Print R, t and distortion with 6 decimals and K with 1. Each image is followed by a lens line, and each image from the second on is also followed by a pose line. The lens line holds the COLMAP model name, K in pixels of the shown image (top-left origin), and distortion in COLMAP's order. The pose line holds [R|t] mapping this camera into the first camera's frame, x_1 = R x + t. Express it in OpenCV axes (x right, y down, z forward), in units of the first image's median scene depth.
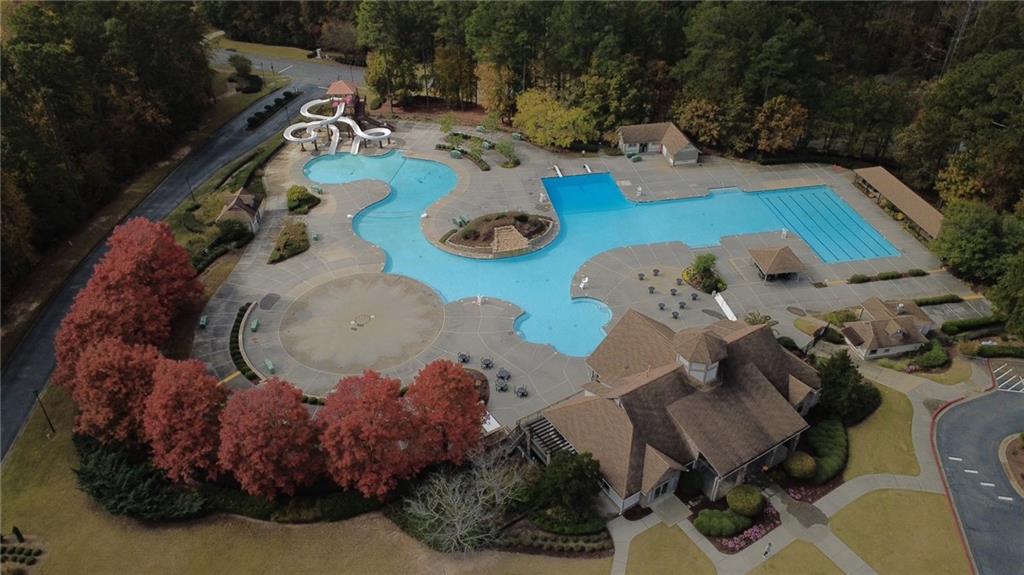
lens RADIAL K [[733.5, 0, 512.0], [0, 733.5, 287.5], [0, 0, 1]] dist [0.001320, -0.000474]
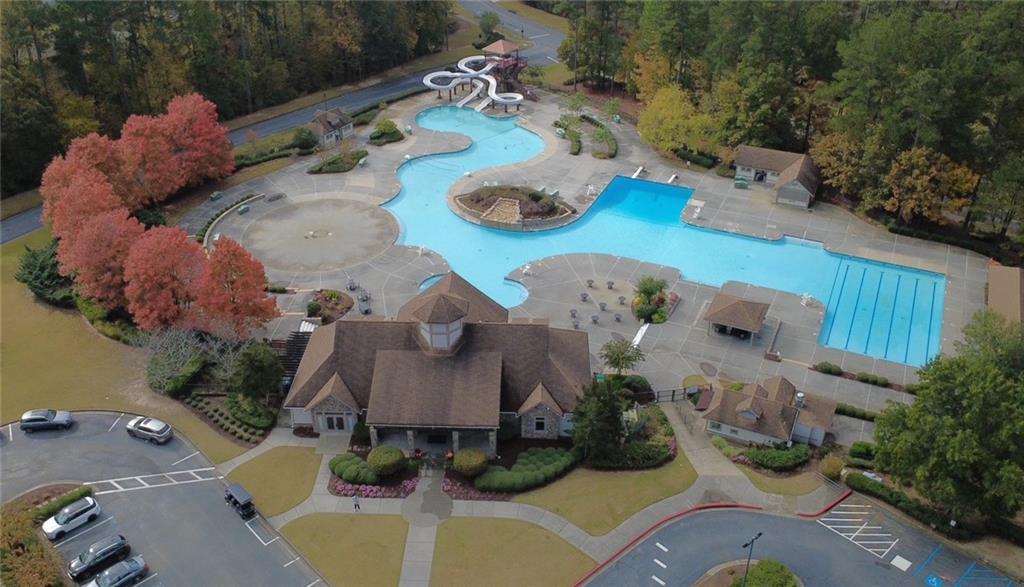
lens RADIAL K [[892.3, 0, 512.0], [0, 892.3, 293.5], [0, 0, 1]] dist [-0.015912, 0.002226]
pose [[0.822470, 0.304251, -0.480597, 0.538541], [-0.333128, 0.942507, 0.026574, -0.000273], [0.461051, 0.138243, 0.876539, 0.016428]]
